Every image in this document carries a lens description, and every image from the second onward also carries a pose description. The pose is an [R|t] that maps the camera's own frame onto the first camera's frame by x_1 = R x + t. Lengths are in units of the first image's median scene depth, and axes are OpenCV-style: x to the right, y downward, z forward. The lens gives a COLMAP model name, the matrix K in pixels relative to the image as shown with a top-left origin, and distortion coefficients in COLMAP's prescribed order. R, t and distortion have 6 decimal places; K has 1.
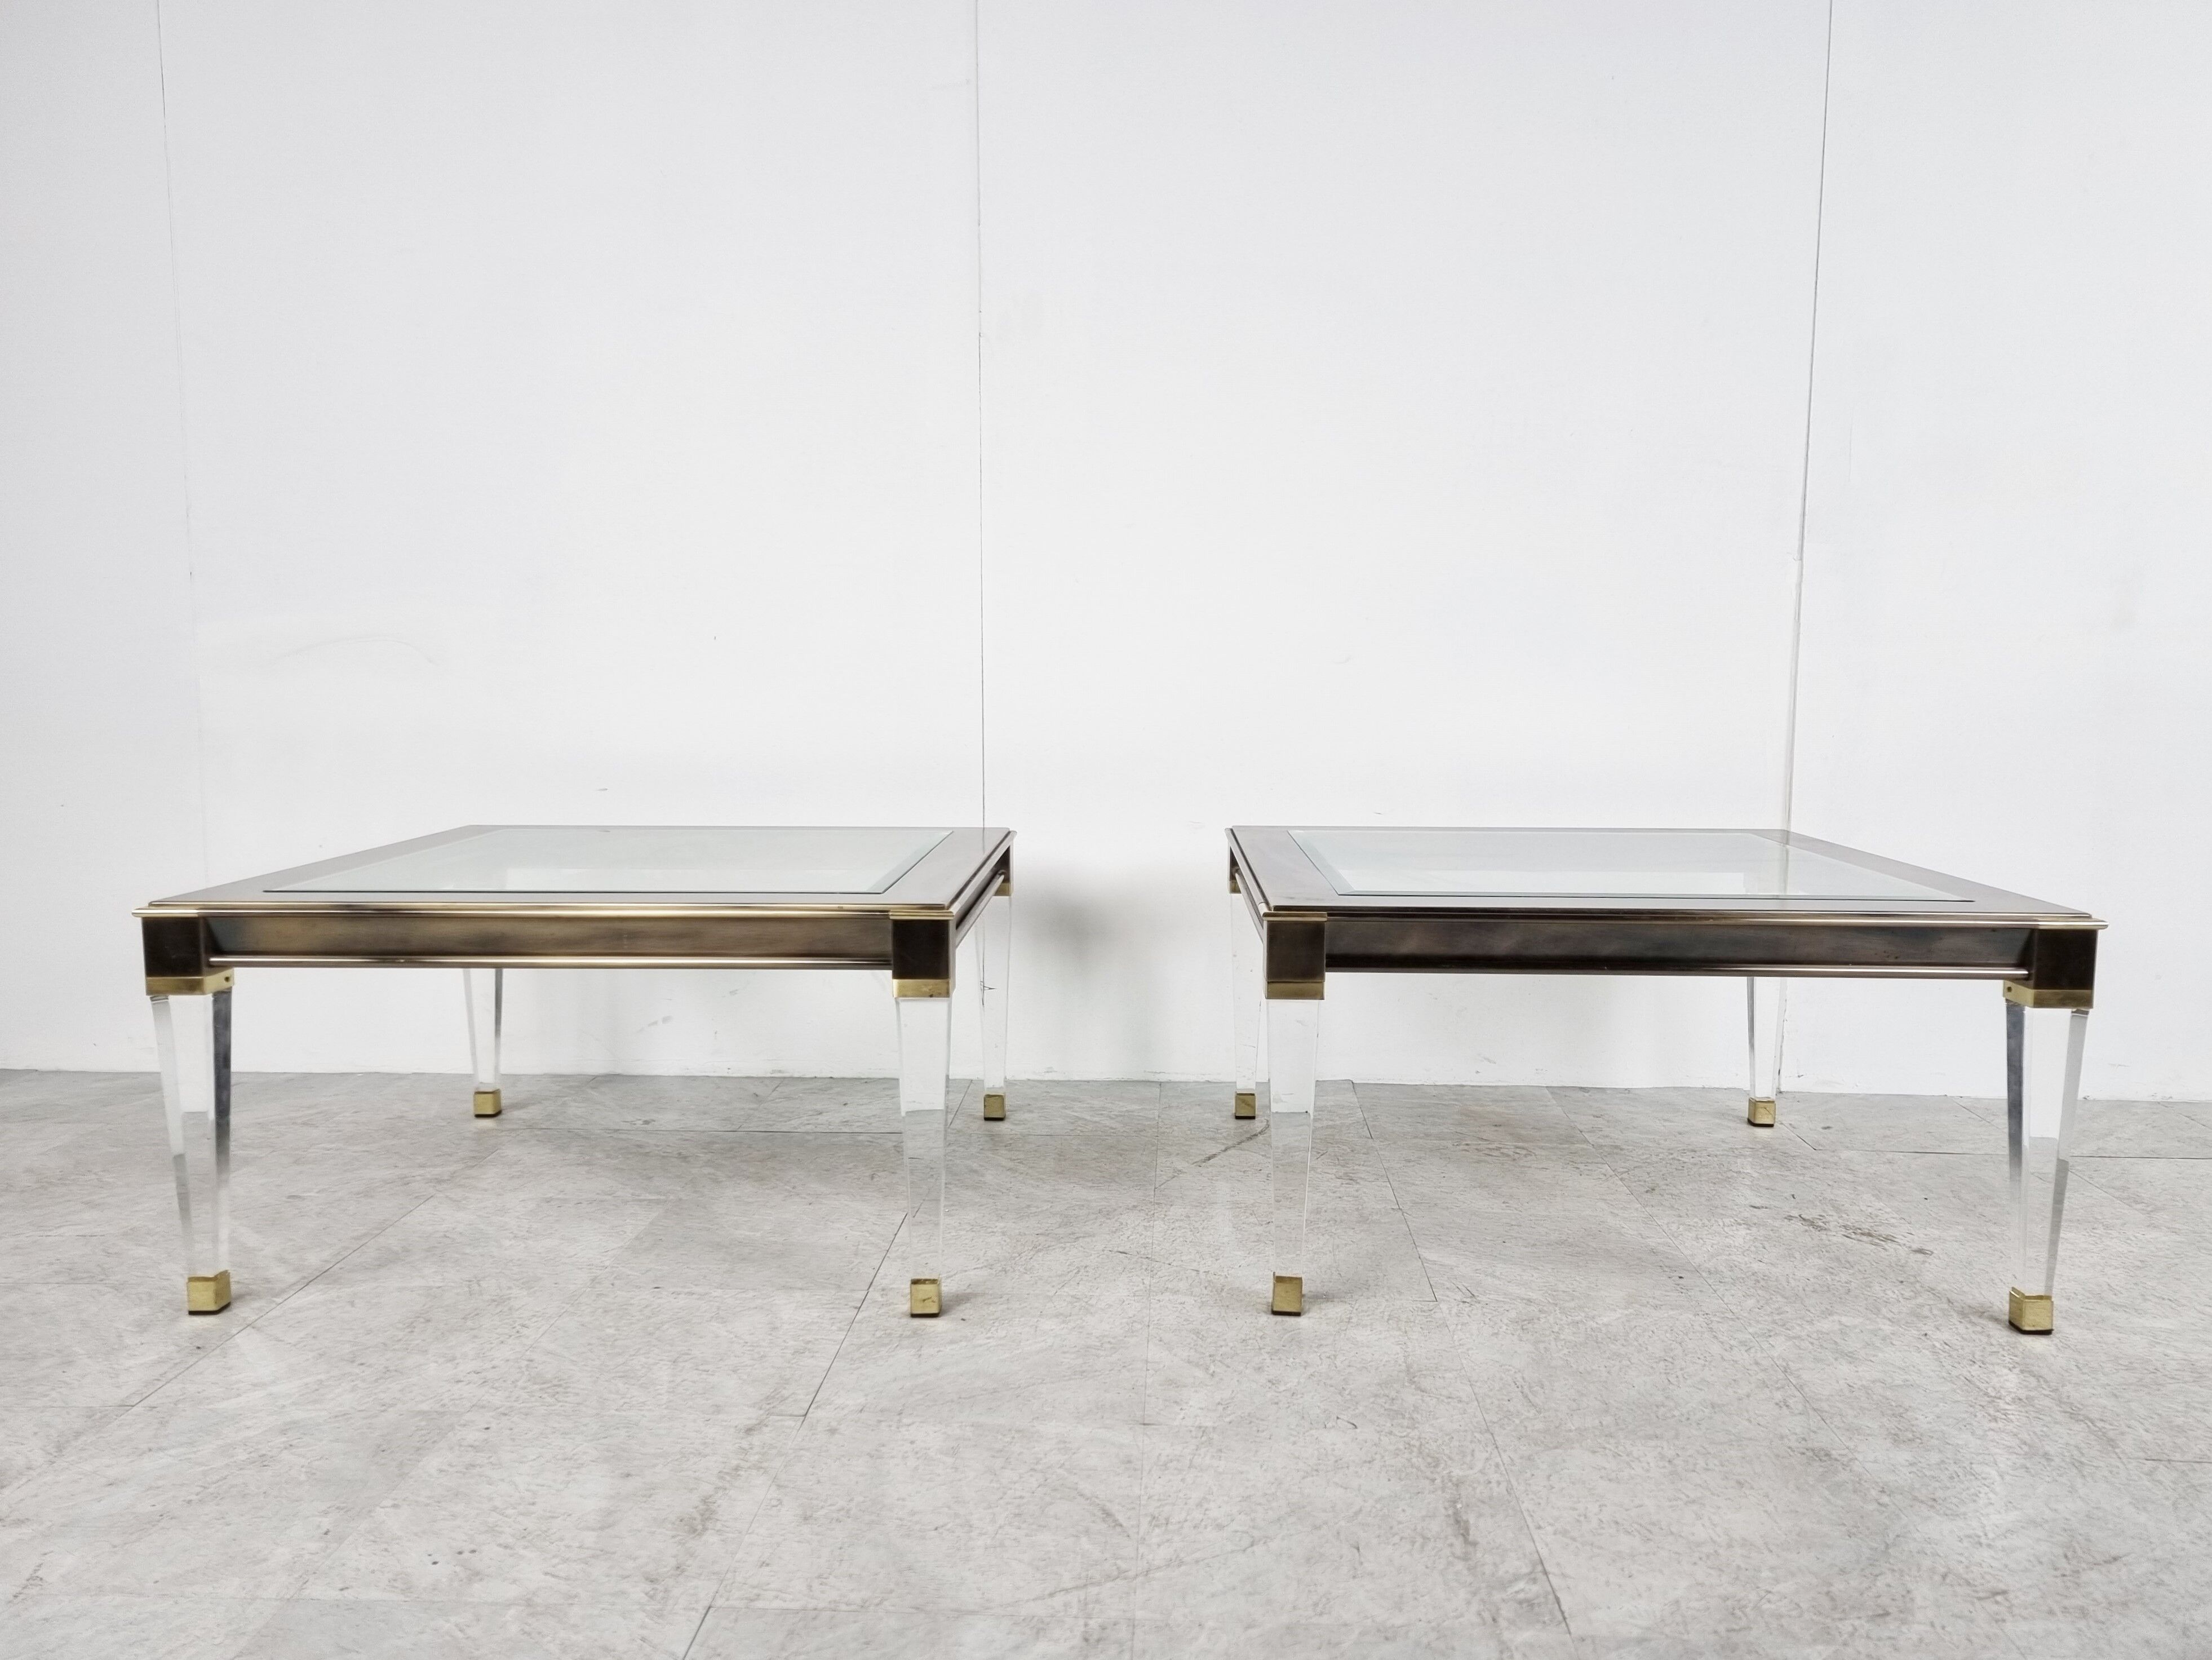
lens RADIAL K [[1677.7, 0, 1106.0], [0, 1677.7, 830.0], [0, 0, 1]] dist [0.065566, -0.038306]
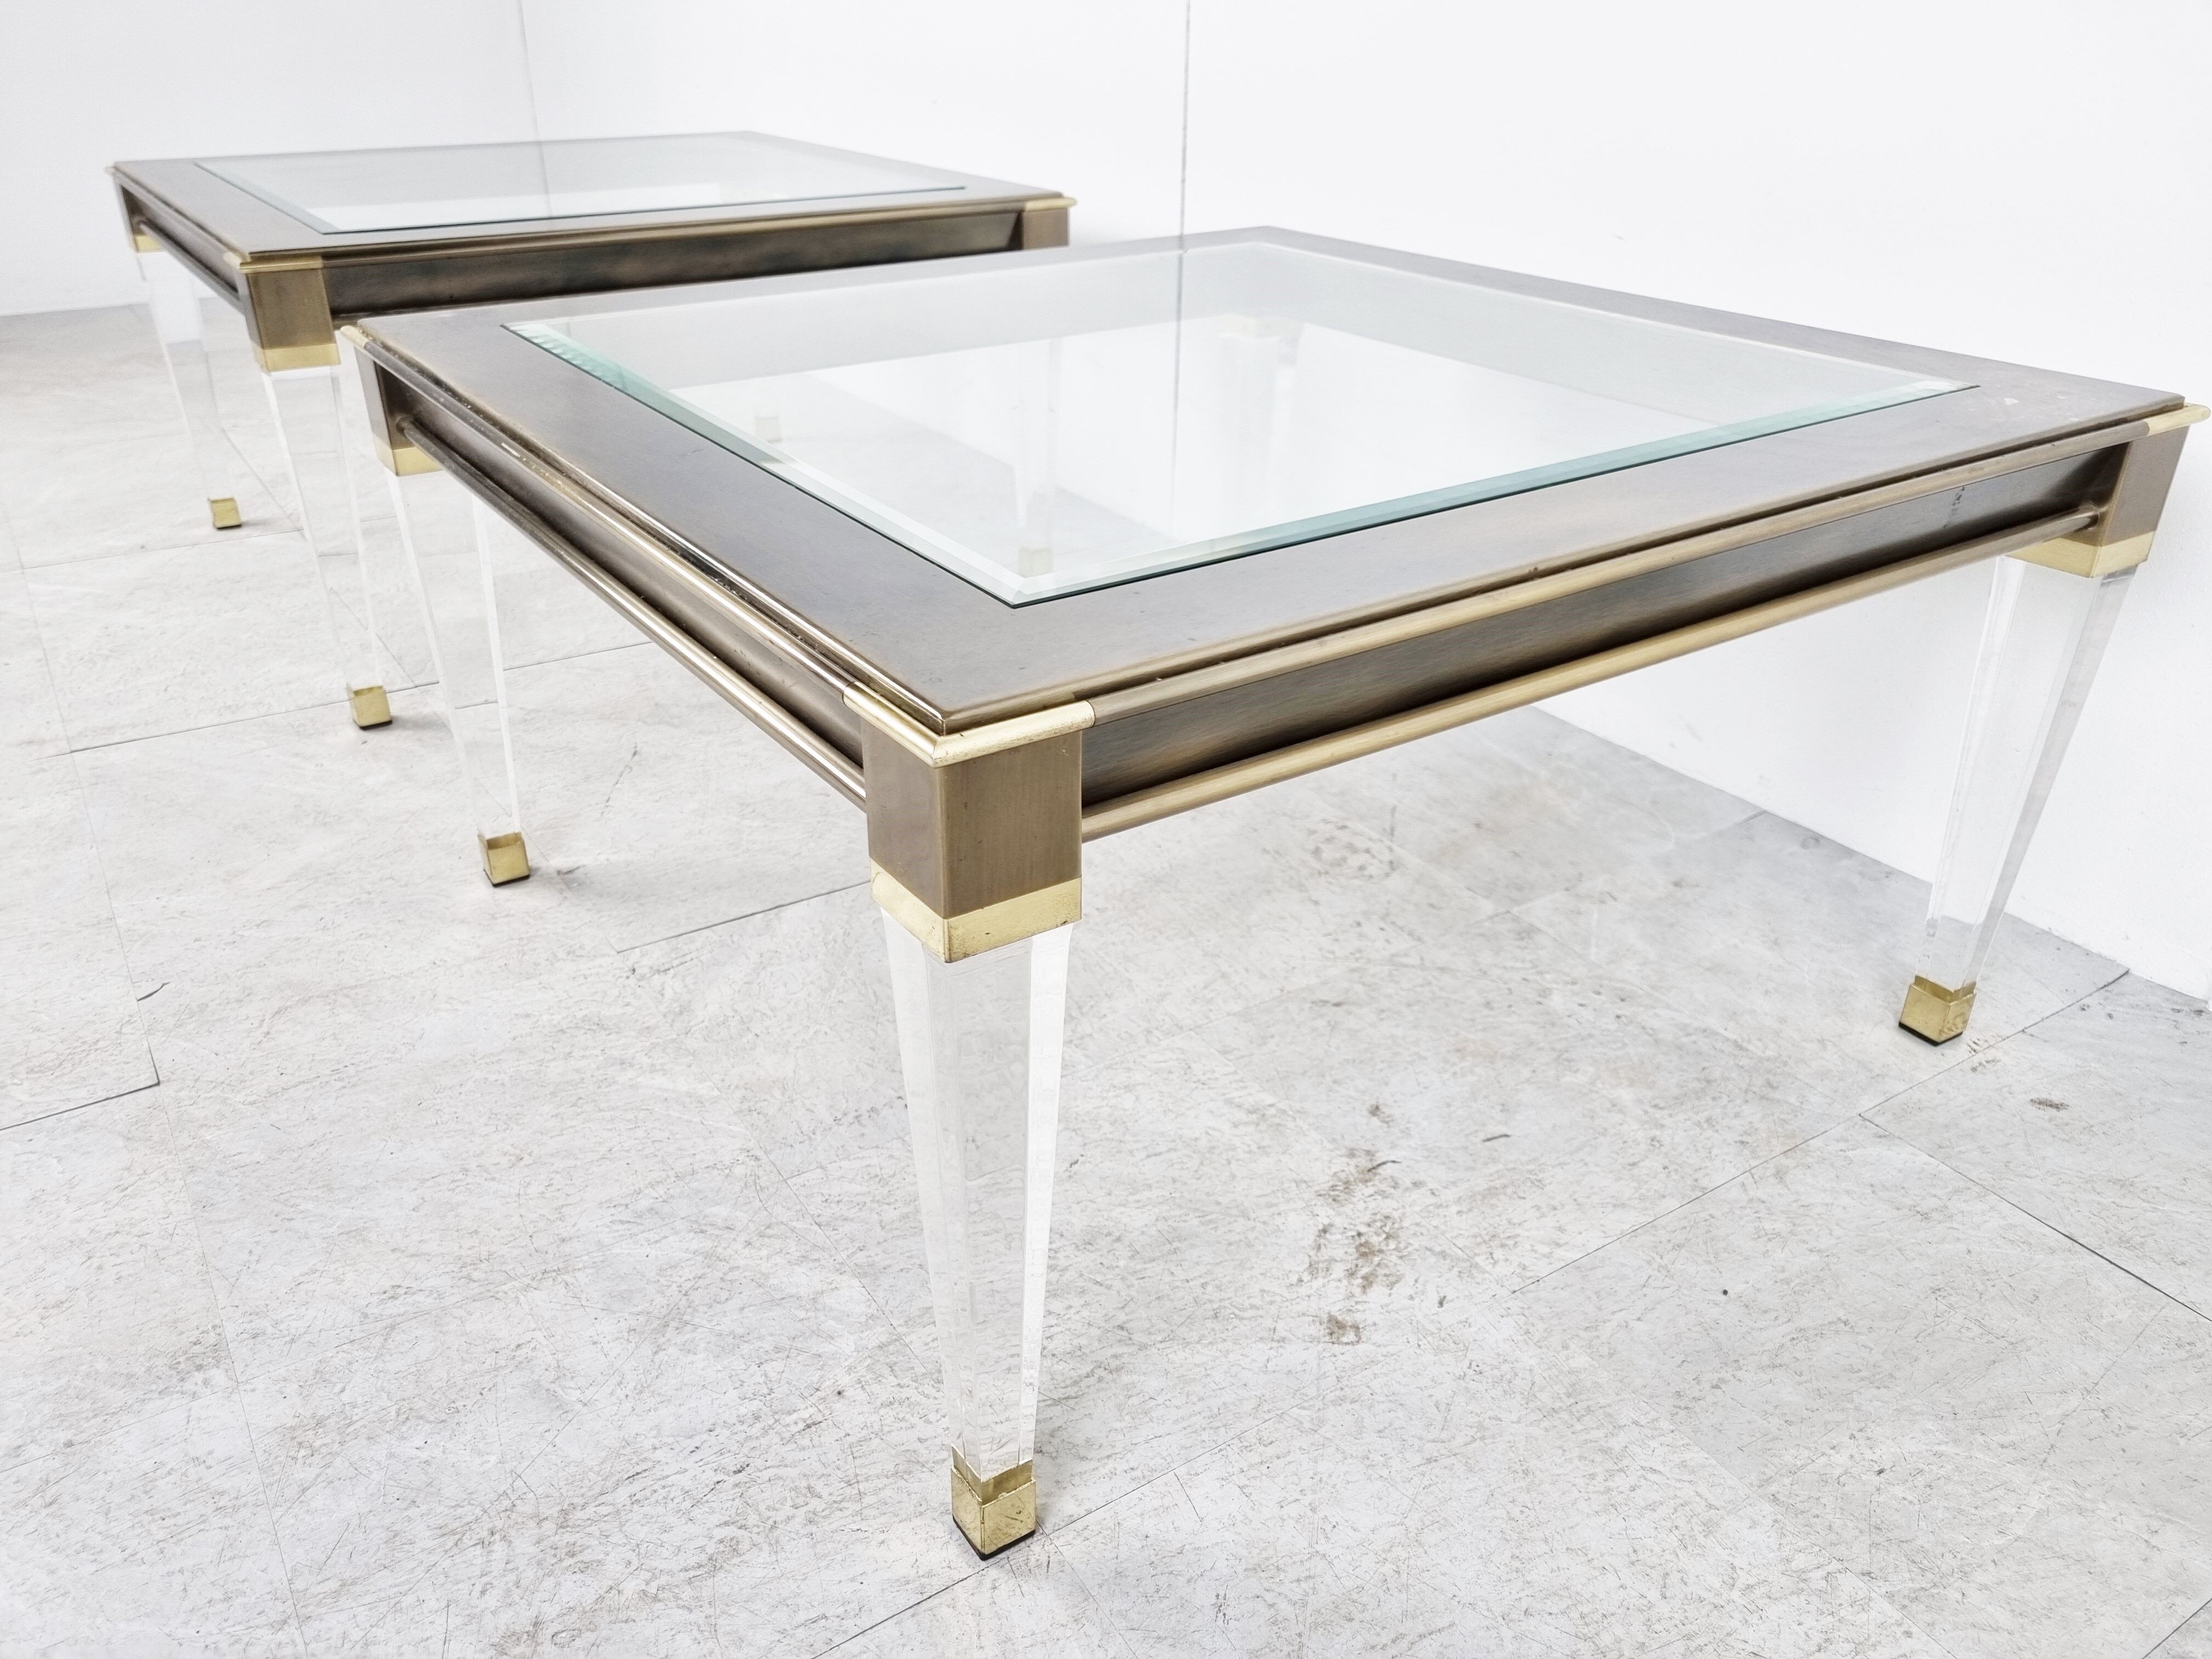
lens RADIAL K [[1687.6, 0, 1081.4], [0, 1687.6, 841.3], [0, 0, 1]] dist [0.048205, -0.032419]
pose [[0.574175, 0.379108, -0.725672, 0.862992], [-0.082646, 0.908646, 0.409306, -0.070299], [0.814551, -0.175039, 0.553054, 0.842882]]
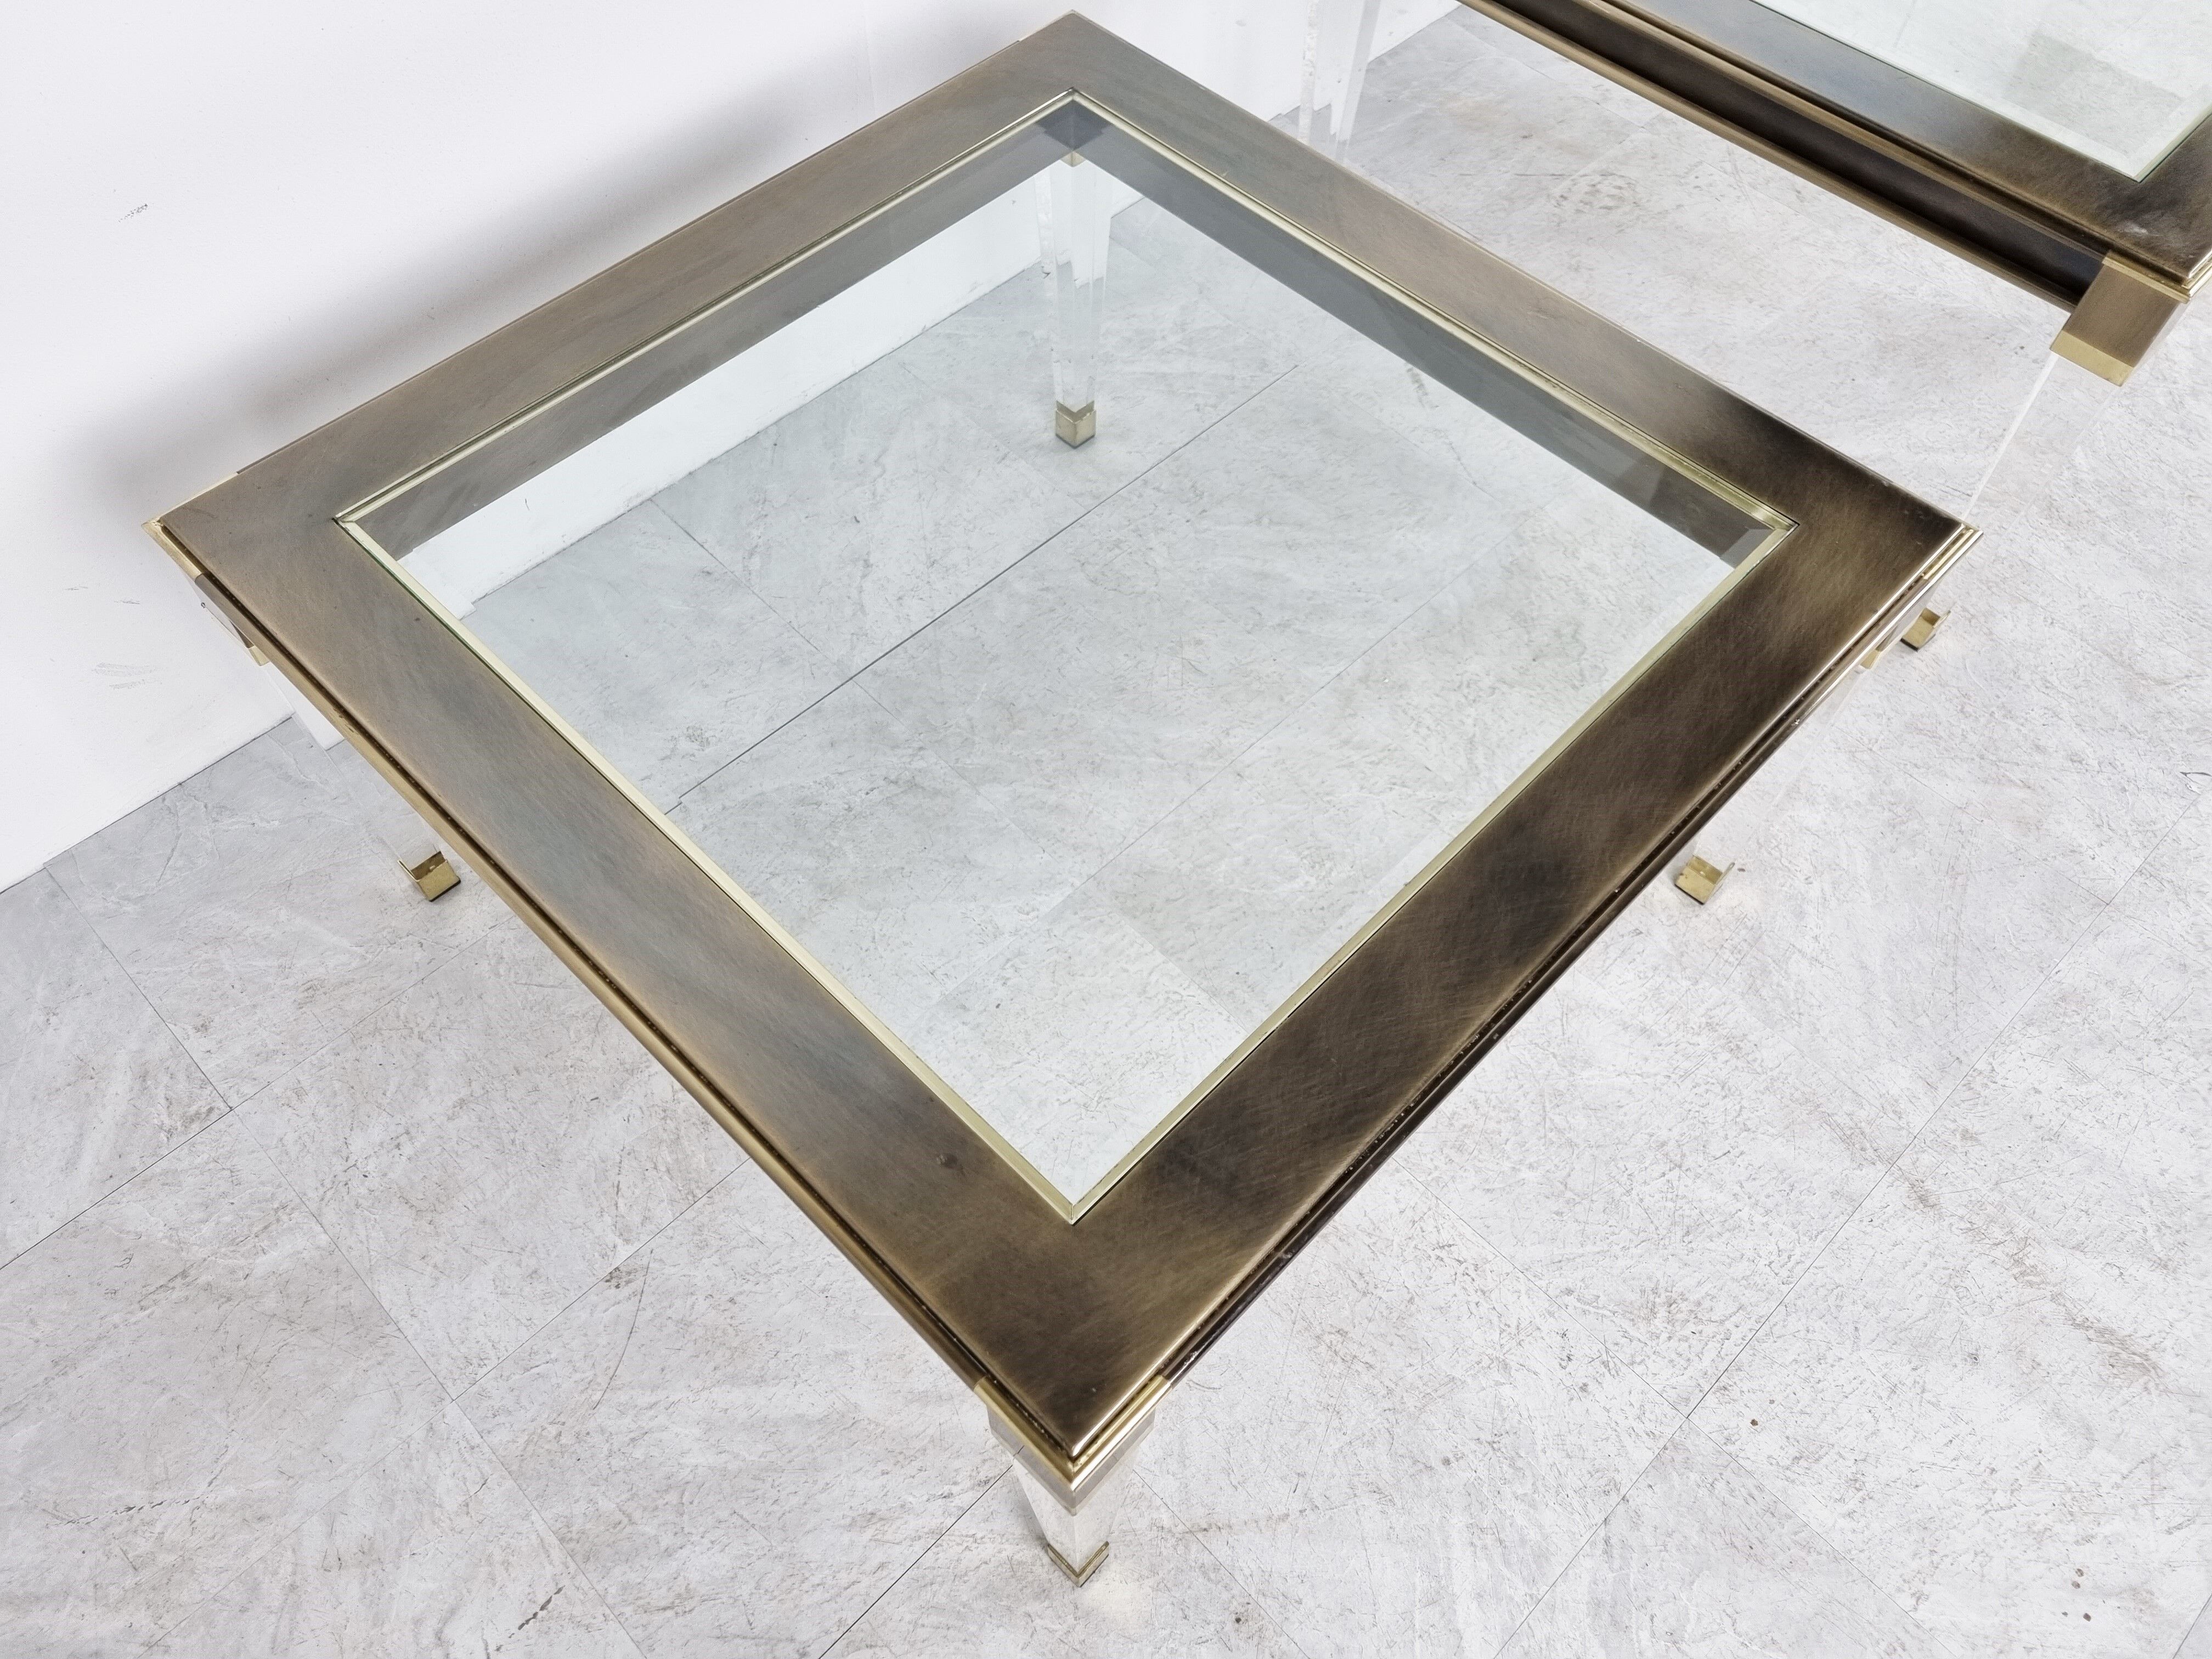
lens RADIAL K [[1656.9, 0, 1083.2], [0, 1656.9, 833.9], [0, 0, 1]] dist [0.053630, -0.026484]
pose [[0.684610, -0.604867, 0.406750, -0.662067], [0.058219, 0.601618, 0.796660, -0.412903], [-0.726581, -0.521721, 0.447088, 0.925303]]
